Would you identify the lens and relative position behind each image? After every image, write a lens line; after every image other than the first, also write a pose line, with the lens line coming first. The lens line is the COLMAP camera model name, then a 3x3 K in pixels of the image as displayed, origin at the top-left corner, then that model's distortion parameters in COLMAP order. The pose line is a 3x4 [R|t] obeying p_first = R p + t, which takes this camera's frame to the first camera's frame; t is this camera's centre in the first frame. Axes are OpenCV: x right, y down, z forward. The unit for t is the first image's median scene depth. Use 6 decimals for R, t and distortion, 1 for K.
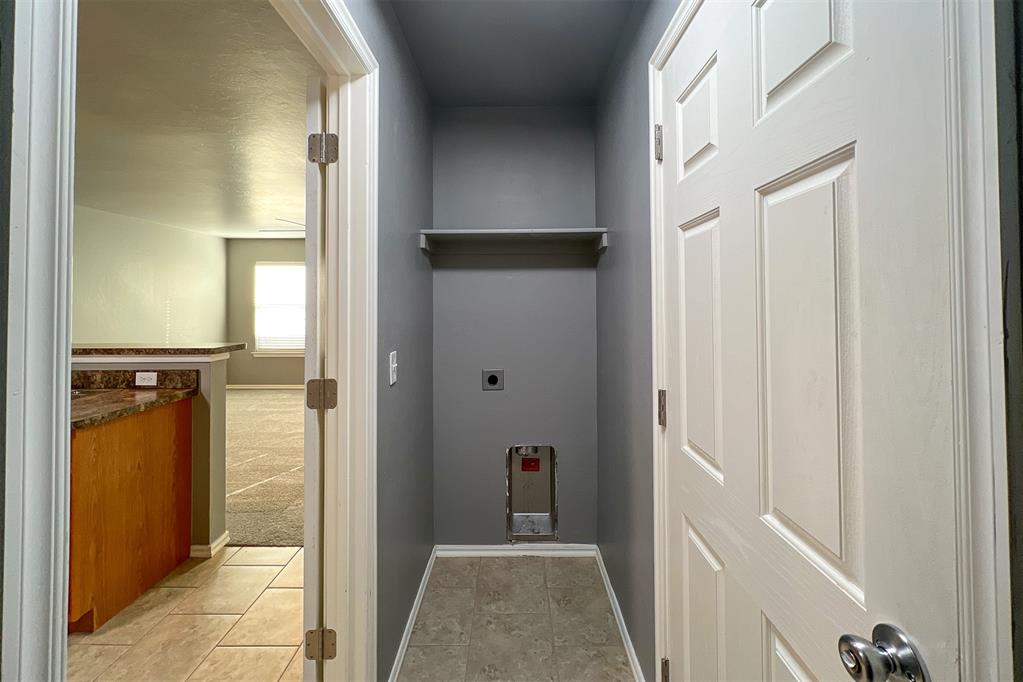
lens RADIAL K [[414.1, 0, 510.0], [0, 414.1, 298.5], [0, 0, 1]] dist [-0.000988, 0.000147]
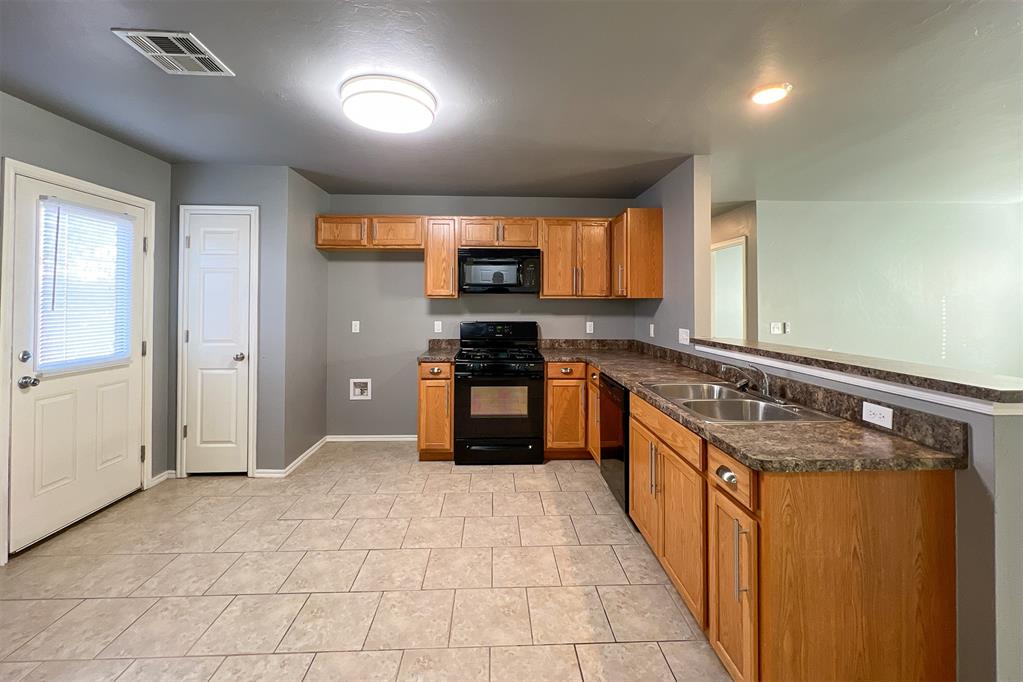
lens RADIAL K [[414.1, 0, 510.0], [0, 414.1, 298.5], [0, 0, 1]] dist [-0.000988, 0.000147]
pose [[0.051182, -0.008630, -0.998652, -0.239444], [0.008288, 0.999932, -0.008216, 0.006911], [0.998655, -0.007856, 0.051250, 0.374297]]
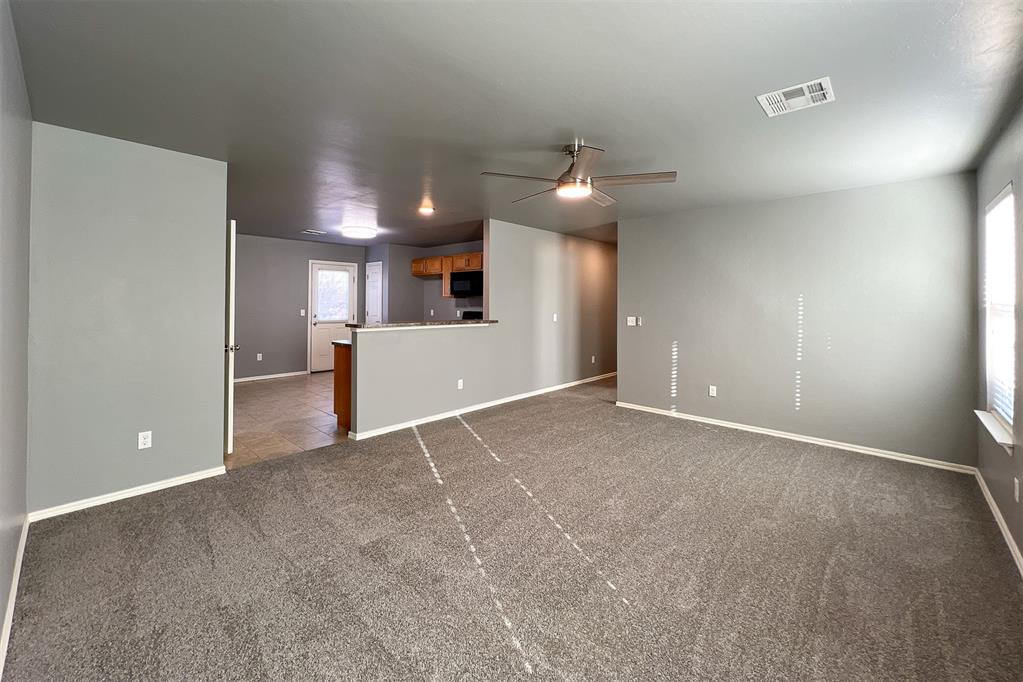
lens RADIAL K [[414.1, 0, 510.0], [0, 414.1, 298.5], [0, 0, 1]] dist [-0.000988, 0.000147]
pose [[-0.672889, -0.006065, -0.739719, 0.152891], [0.003960, 0.999923, -0.011801, 0.031518], [0.739733, -0.010870, -0.672813, 2.764644]]
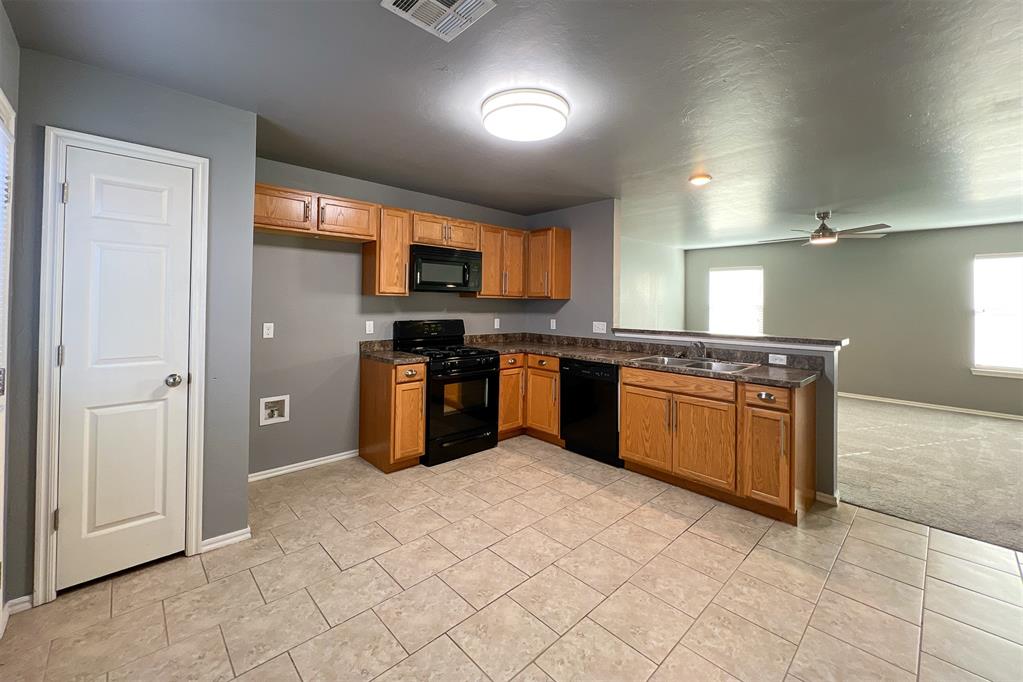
lens RADIAL K [[414.1, 0, 510.0], [0, 414.1, 298.5], [0, 0, 1]] dist [-0.000988, 0.000147]
pose [[0.693248, 0.002906, -0.720693, -0.505012], [-0.005257, 0.999986, -0.001025, -0.001863], [0.720680, 0.004499, 0.693253, -0.596947]]
